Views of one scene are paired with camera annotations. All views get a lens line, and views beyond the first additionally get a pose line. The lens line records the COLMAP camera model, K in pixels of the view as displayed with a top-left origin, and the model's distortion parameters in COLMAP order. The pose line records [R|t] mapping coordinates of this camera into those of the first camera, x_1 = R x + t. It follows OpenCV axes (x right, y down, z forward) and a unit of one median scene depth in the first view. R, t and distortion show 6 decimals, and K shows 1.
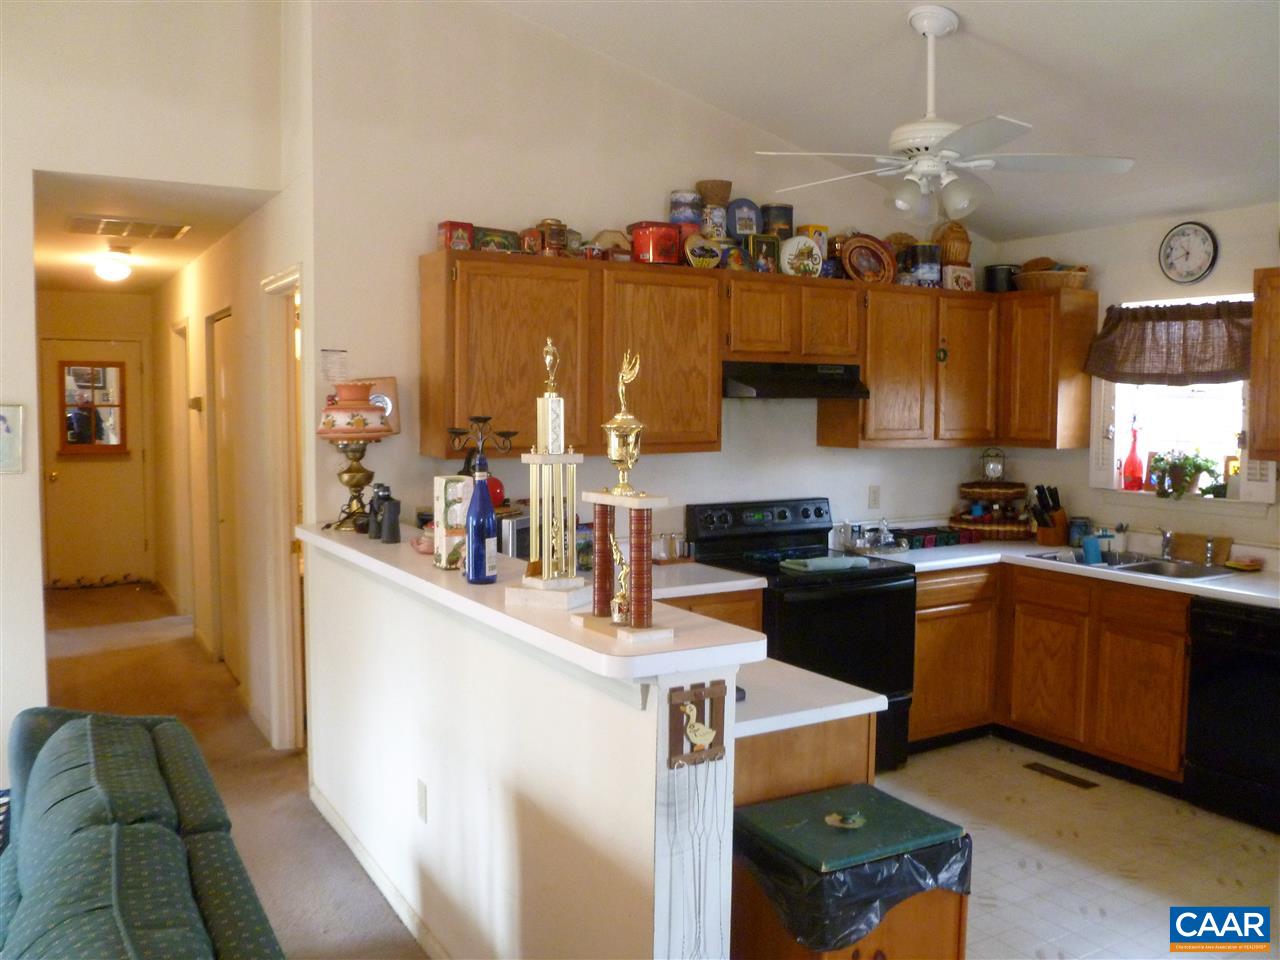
lens RADIAL K [[1087.2, 0, 633.4], [0, 1087.2, 479.2], [0, 0, 1]] dist [-0.085022, 0.033369]
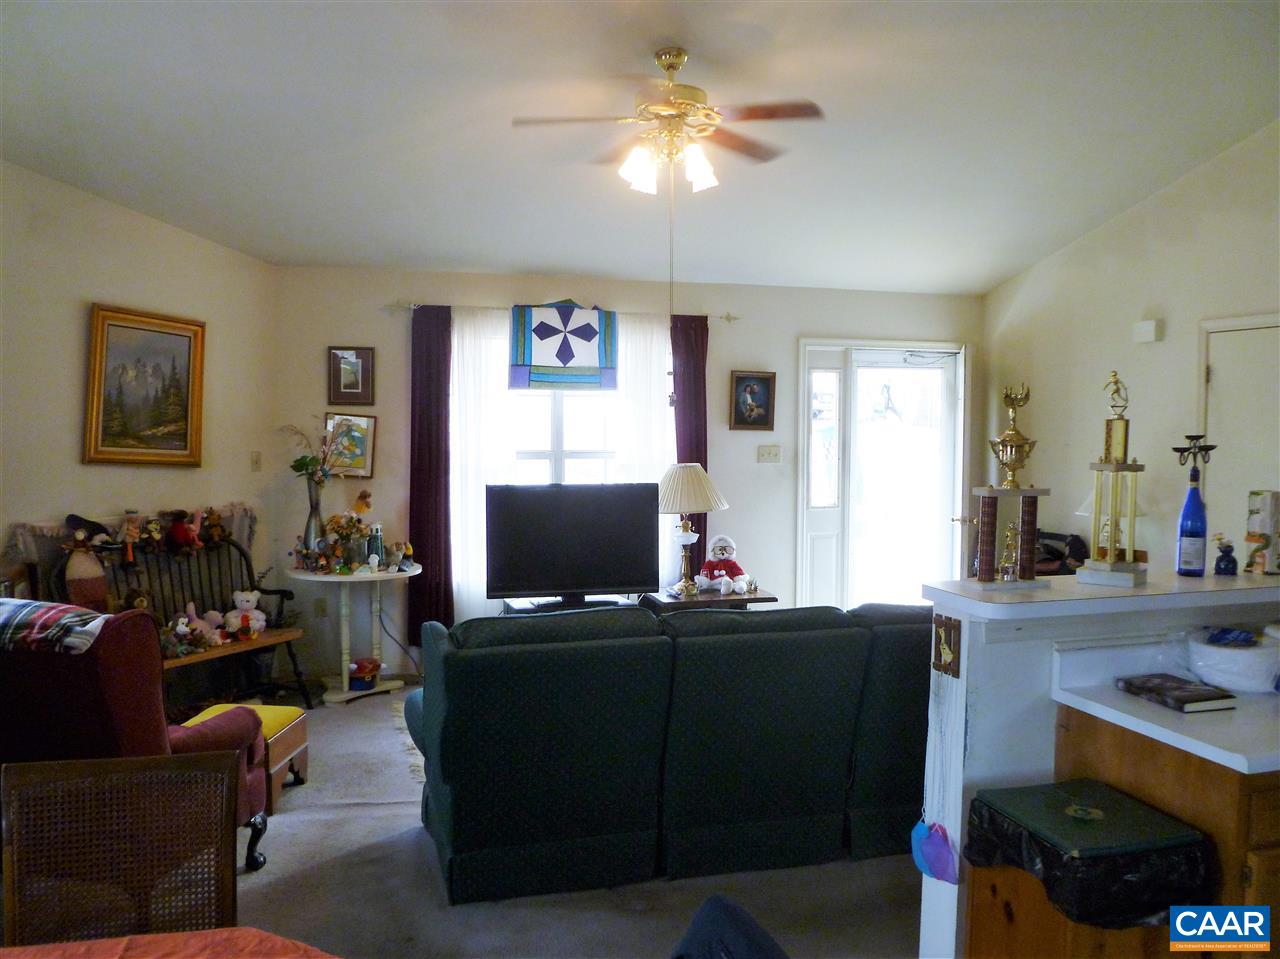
lens RADIAL K [[1087.2, 0, 626.7], [0, 1087.2, 481.4], [0, 0, 1]] dist [-0.085022, 0.033369]
pose [[-0.238384, 0.047066, -0.970030, 0.668952], [-0.072171, 0.995205, 0.066023, -0.022603], [0.968486, 0.085747, -0.233844, 0.397462]]
